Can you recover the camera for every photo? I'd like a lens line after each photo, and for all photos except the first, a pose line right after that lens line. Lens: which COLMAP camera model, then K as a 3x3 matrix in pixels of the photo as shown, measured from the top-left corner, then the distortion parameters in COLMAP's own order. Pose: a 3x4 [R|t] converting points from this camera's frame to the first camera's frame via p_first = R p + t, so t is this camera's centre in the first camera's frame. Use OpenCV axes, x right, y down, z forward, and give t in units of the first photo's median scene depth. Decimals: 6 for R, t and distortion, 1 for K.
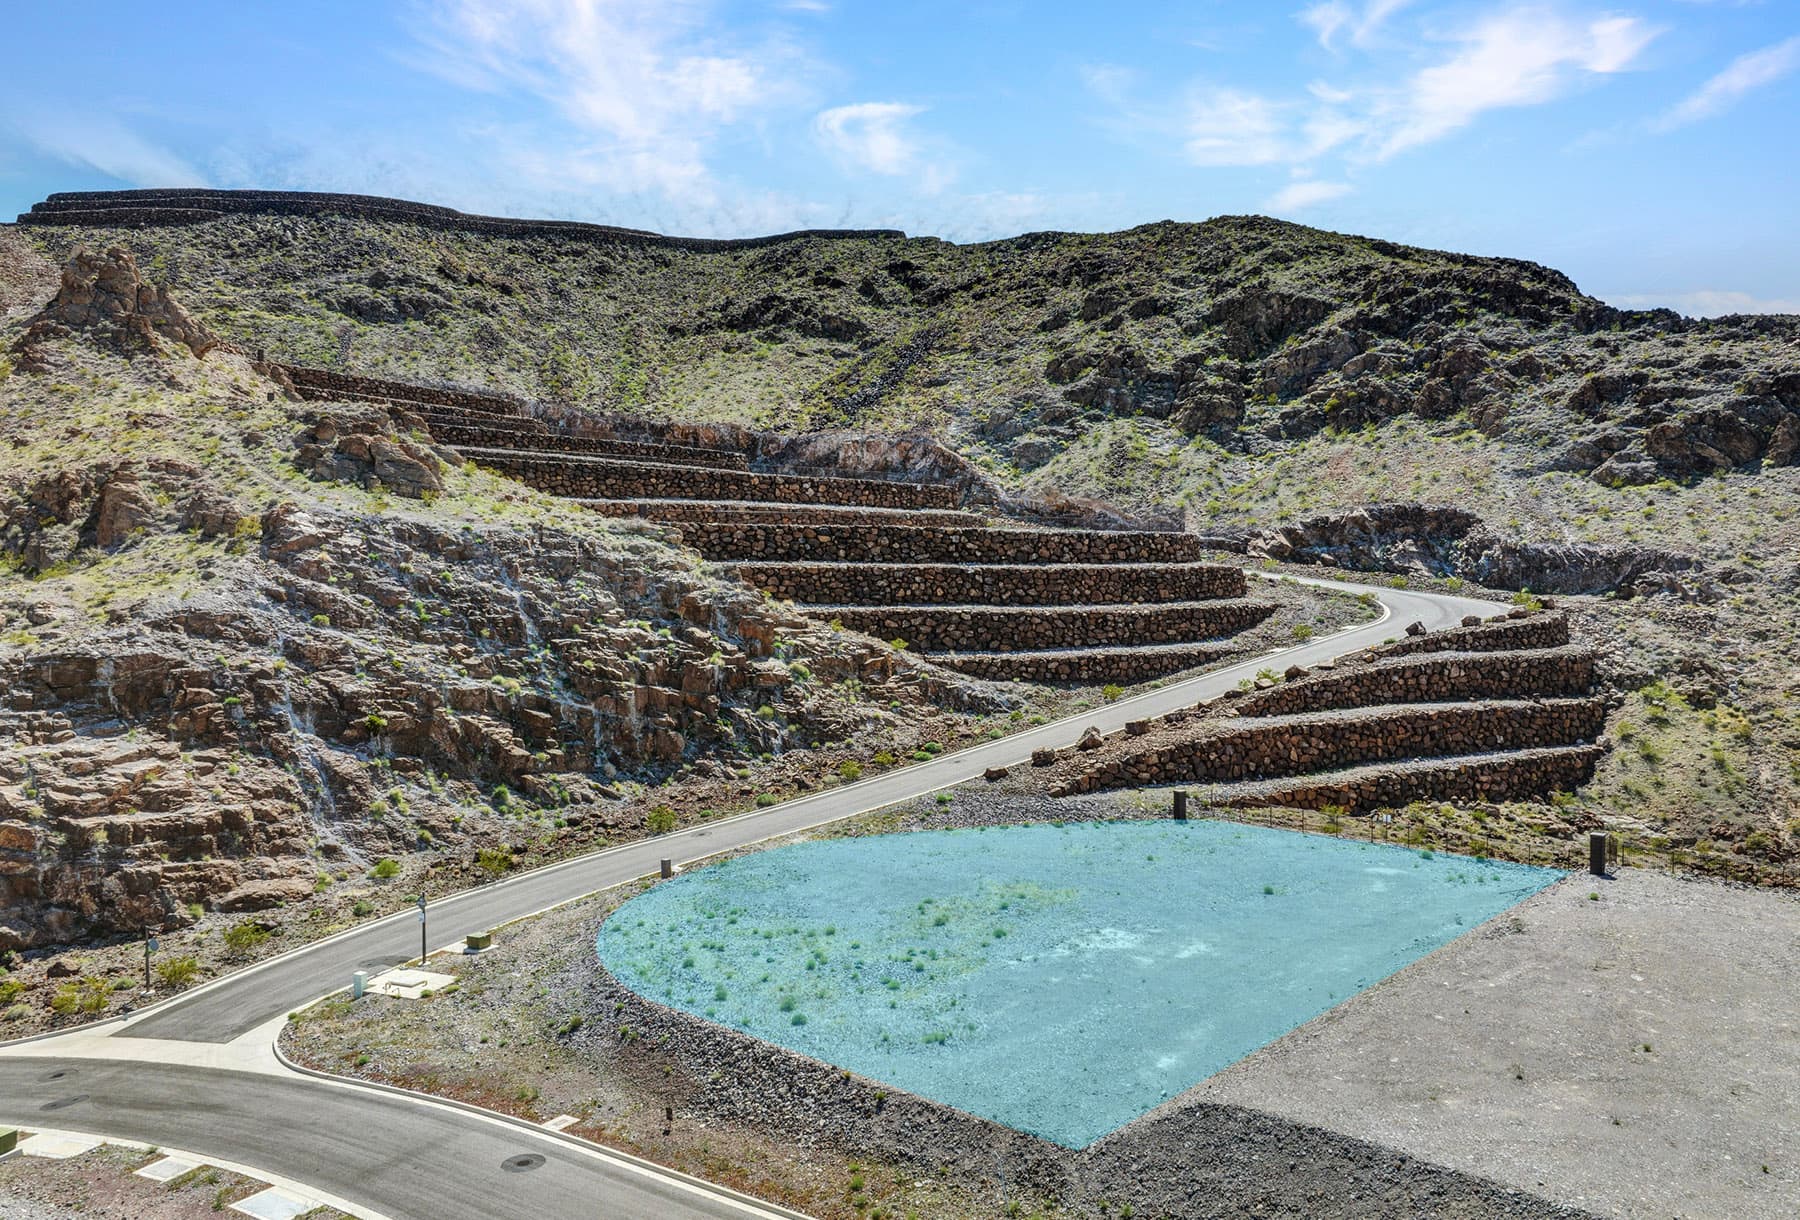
lens RADIAL K [[1270.8, 0, 901.7], [0, 1270.8, 600.3], [0, 0, 1]] dist [-0.033702, -0.019451]
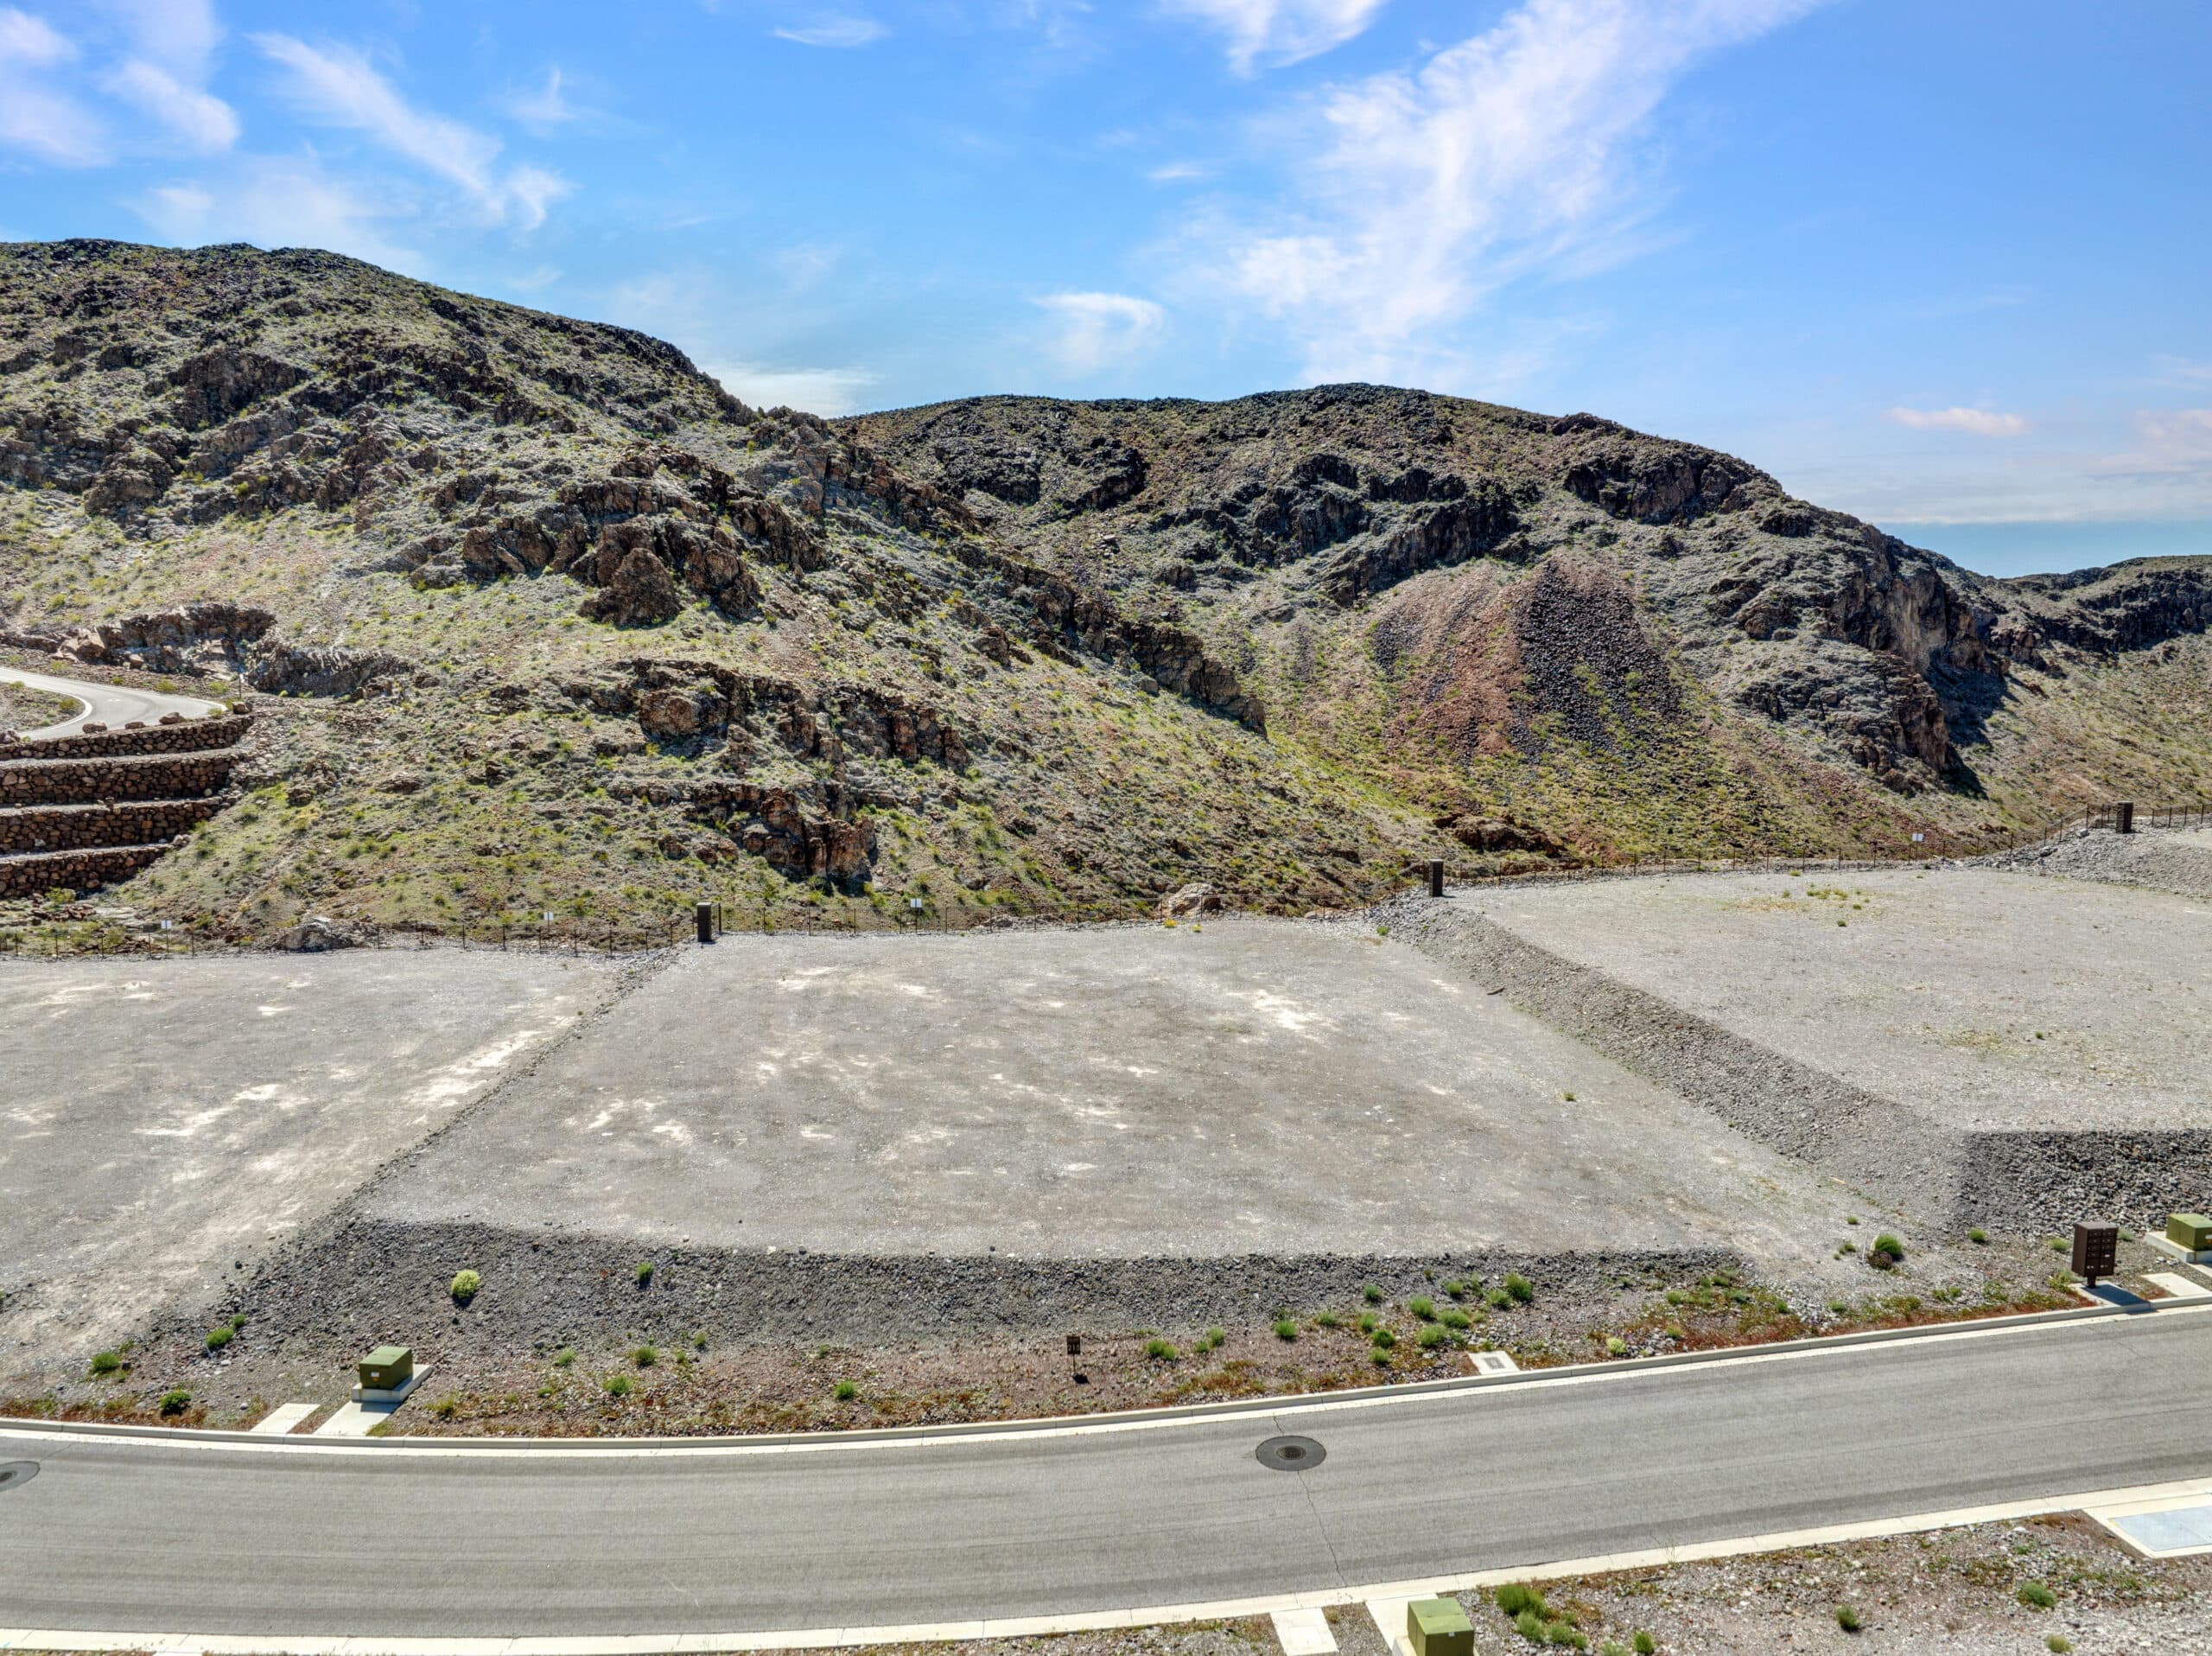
lens RADIAL K [[1568.3, 0, 1097.0], [0, 1568.3, 829.0], [0, 0, 1]] dist [-0.050728, 0.023084]
pose [[0.899090, -0.045328, 0.435411, 0.324783], [0.004724, 0.995572, 0.093887, -0.008165], [-0.437738, -0.082356, 0.895323, -0.247725]]
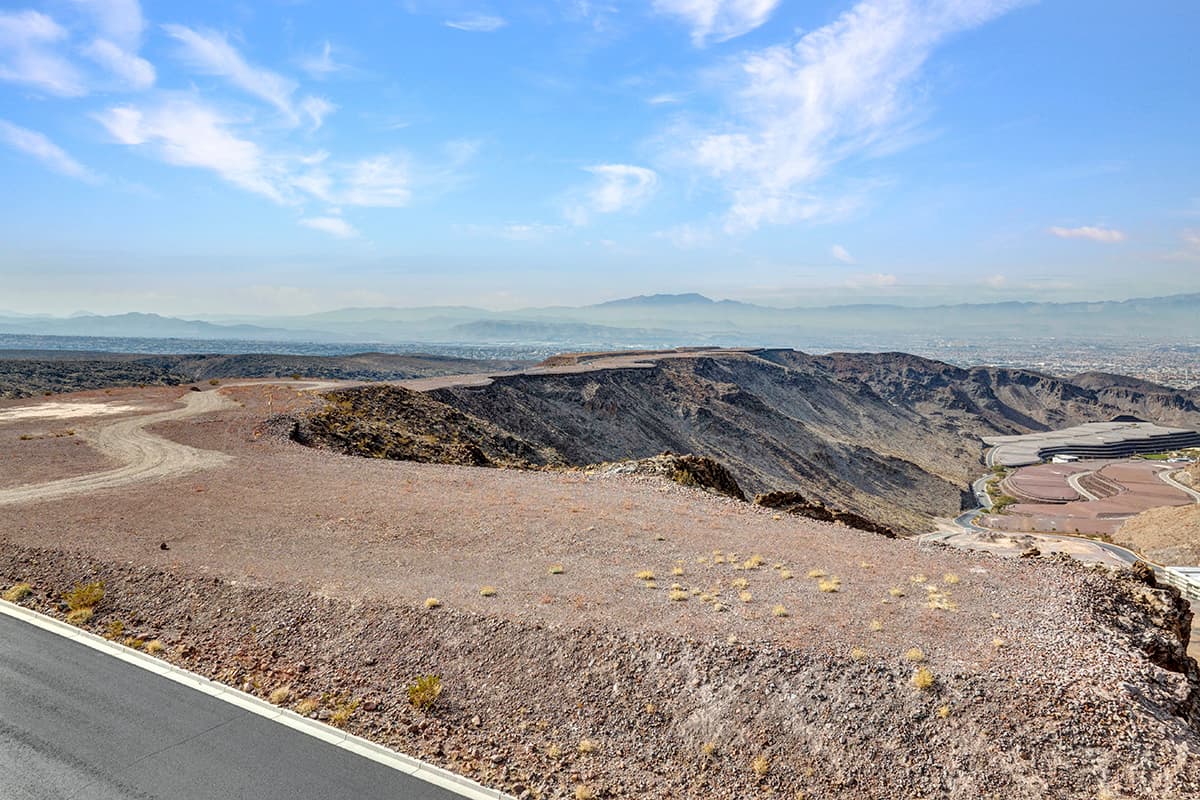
lens RADIAL K [[847.2, 0, 599.6], [0, 847.2, 397.9], [0, 0, 1]] dist [-0.034295, 0.000047]
pose [[0.664928, -0.062244, 0.744310, -4.857679], [0.012697, 0.997320, 0.072059, -0.526149], [-0.746800, -0.038464, 0.663936, -1.171636]]
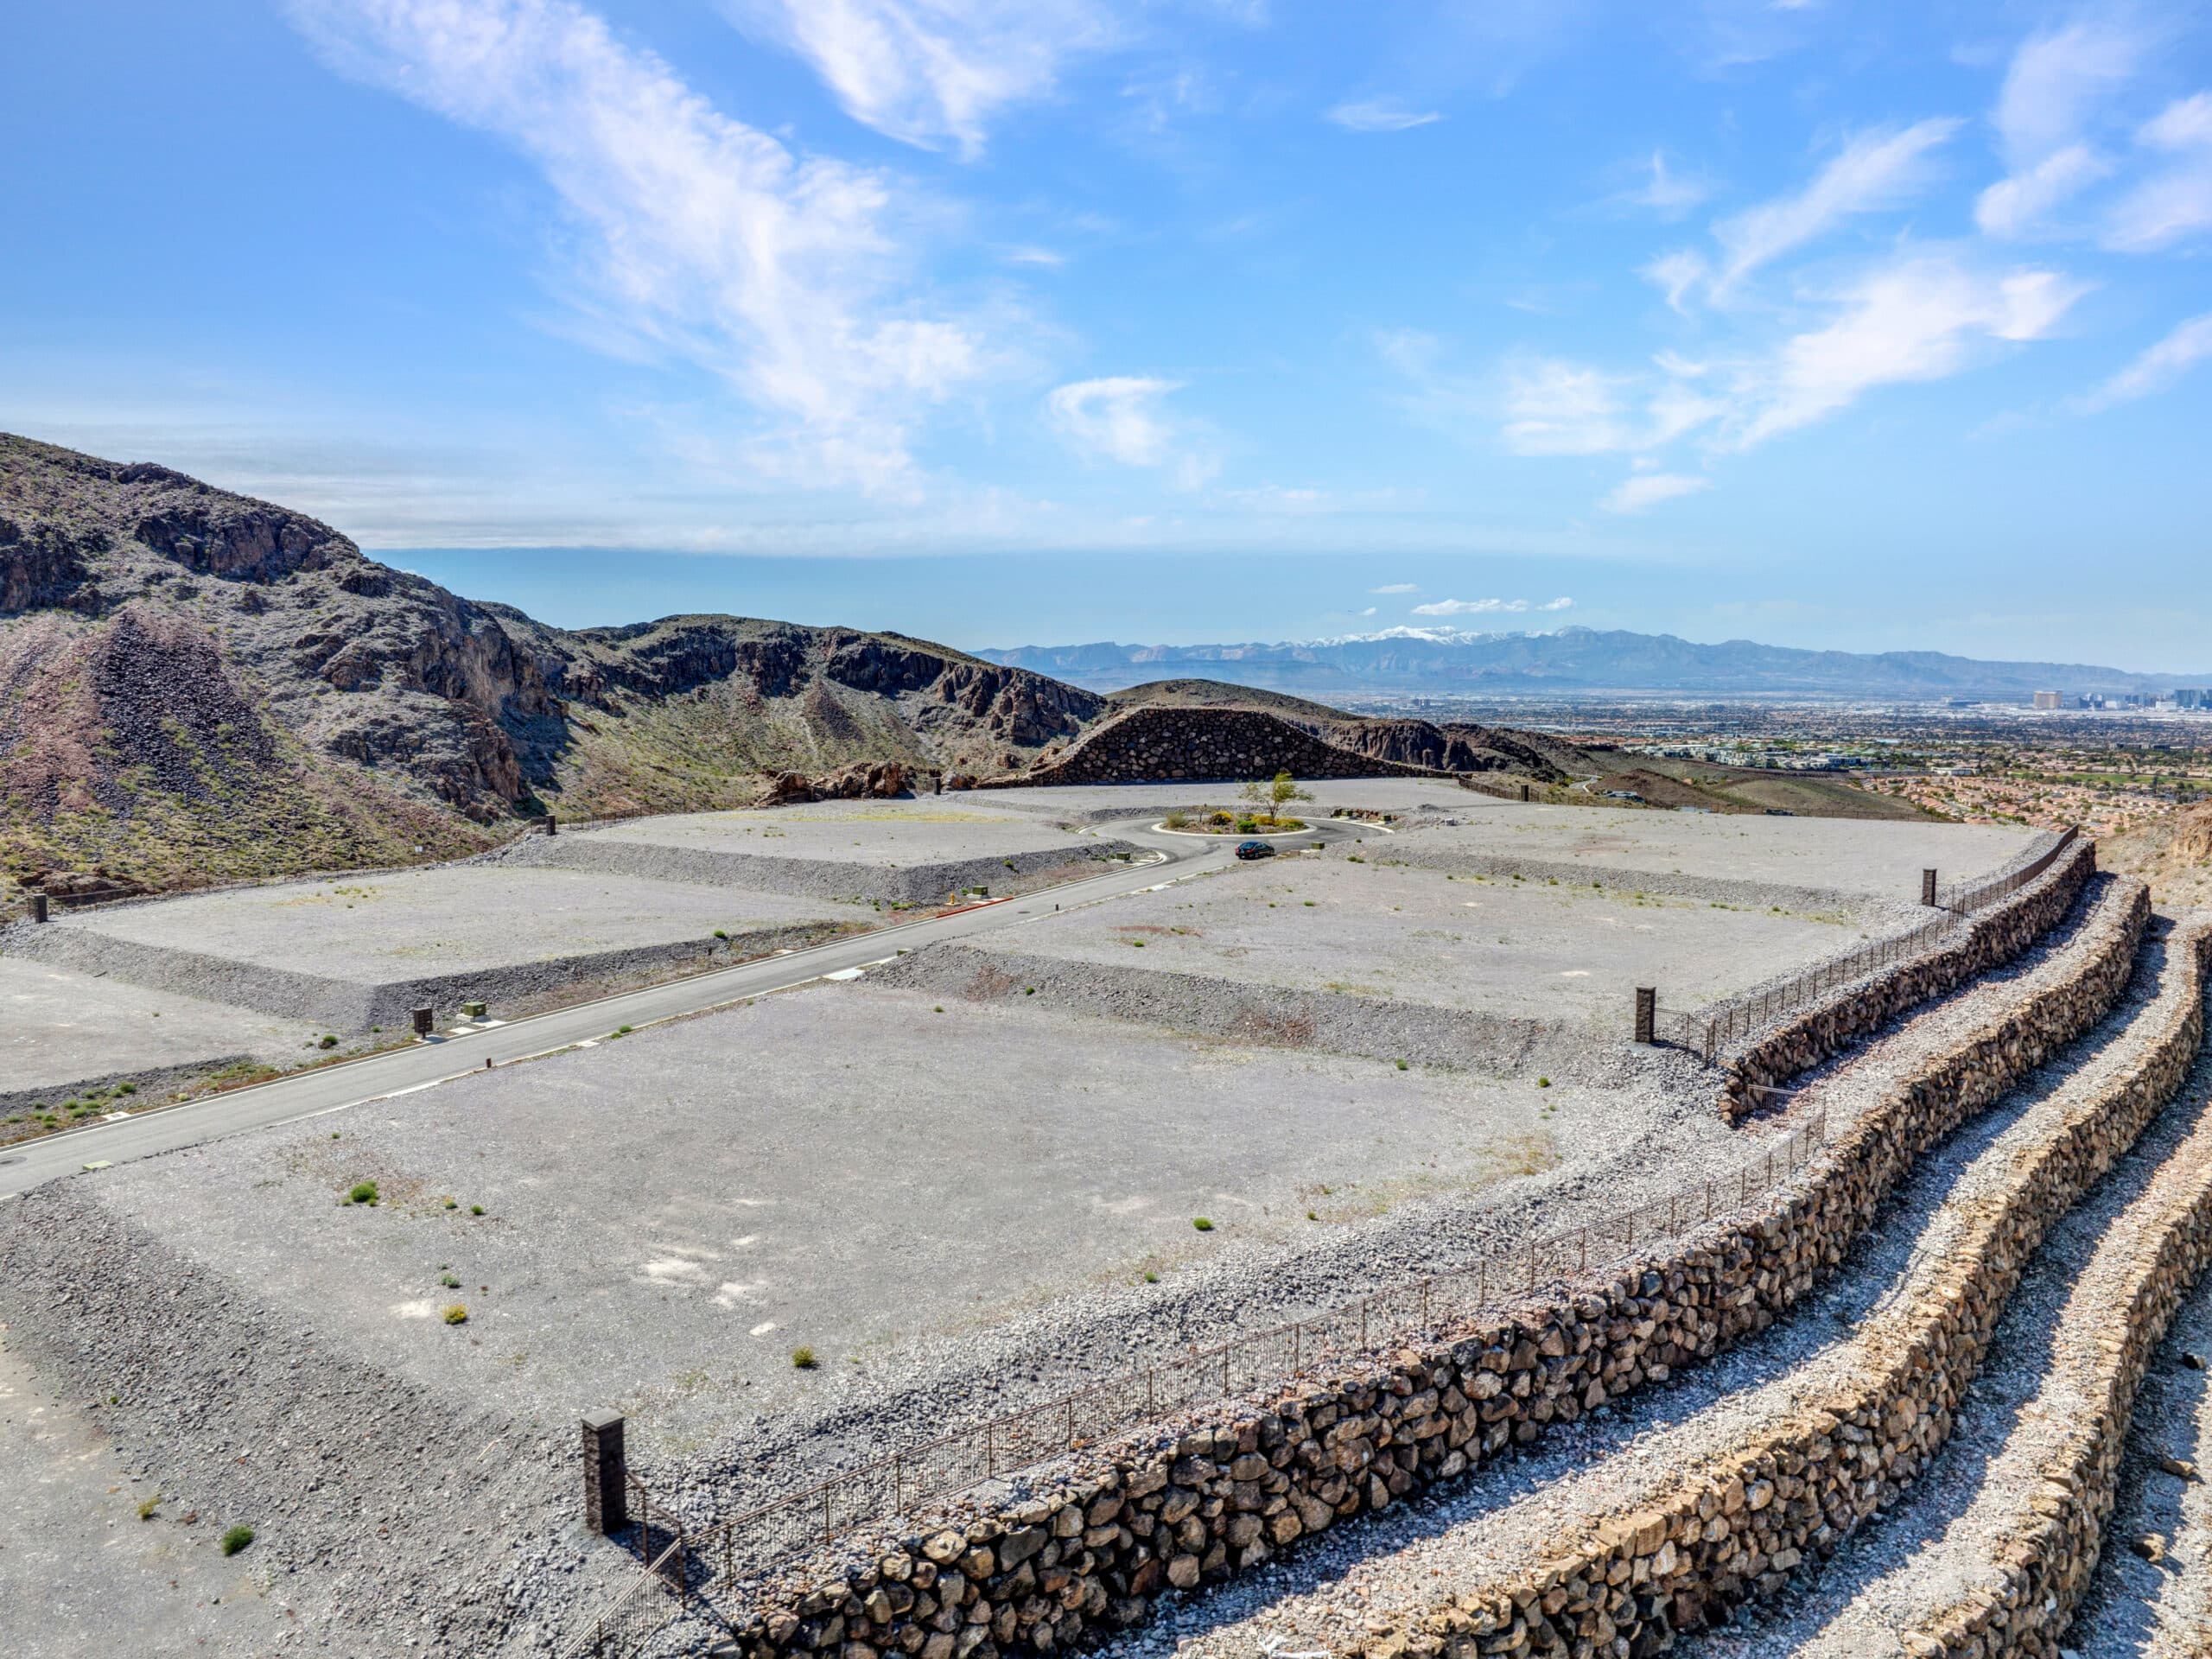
lens RADIAL K [[1568.1, 0, 1104.6], [0, 1568.1, 827.4], [0, 0, 1]] dist [-0.050728, 0.023084]
pose [[0.275023, -0.083094, 0.957840, 0.206440], [0.022141, 0.996541, 0.080094, -0.016303], [-0.961183, -0.000820, 0.275911, -0.386020]]
